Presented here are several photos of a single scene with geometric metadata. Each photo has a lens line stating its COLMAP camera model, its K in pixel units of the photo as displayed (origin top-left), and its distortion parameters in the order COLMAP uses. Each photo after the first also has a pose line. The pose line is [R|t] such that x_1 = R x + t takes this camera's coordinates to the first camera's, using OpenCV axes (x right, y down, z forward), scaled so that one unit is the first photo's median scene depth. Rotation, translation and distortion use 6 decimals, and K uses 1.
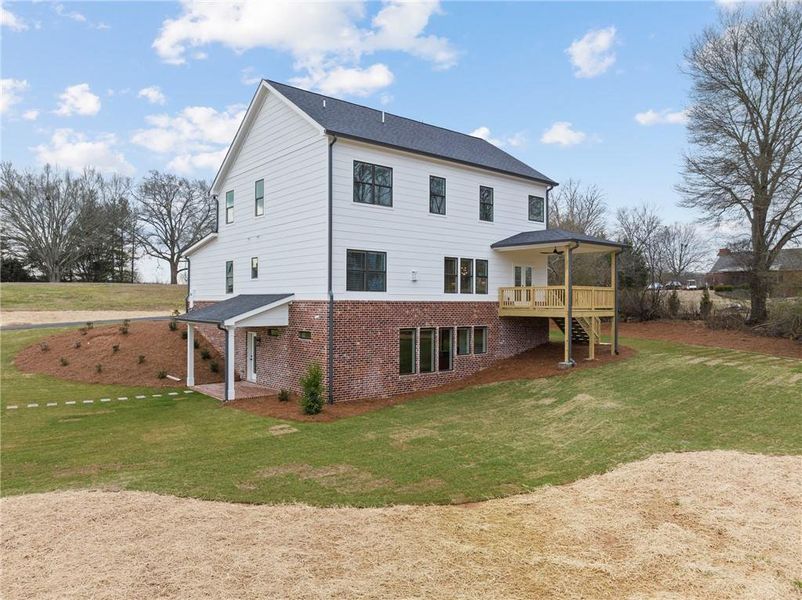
lens RADIAL K [[546.8, 0, 402.0], [0, 546.8, 302.6], [0, 0, 1]] dist [0.001490, 0.002792]
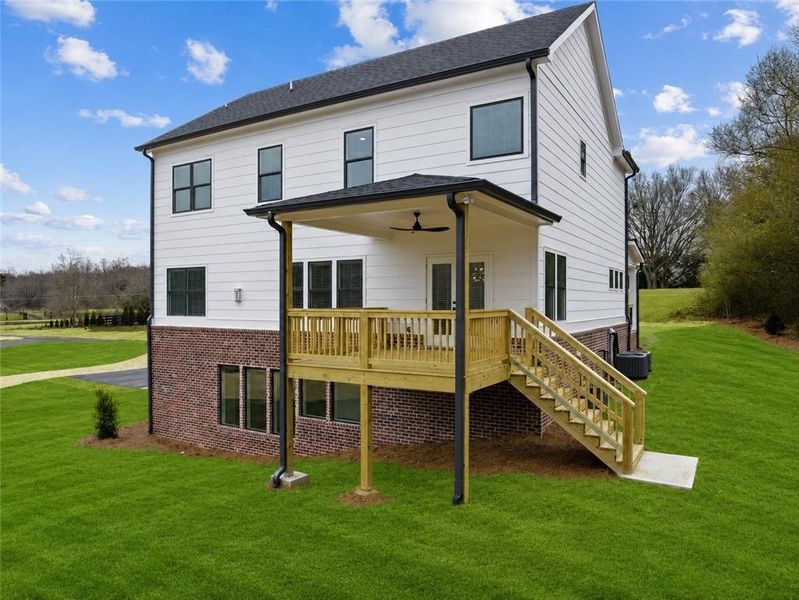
lens RADIAL K [[544.7, 0, 400.8], [0, 544.7, 296.6], [0, 0, 1]] dist [0.001490, 0.002792]
pose [[0.341436, -0.007932, -0.939872, 0.754294], [0.005666, 0.999964, -0.006380, -0.038535], [0.939888, -0.003147, 0.341468, 0.915281]]
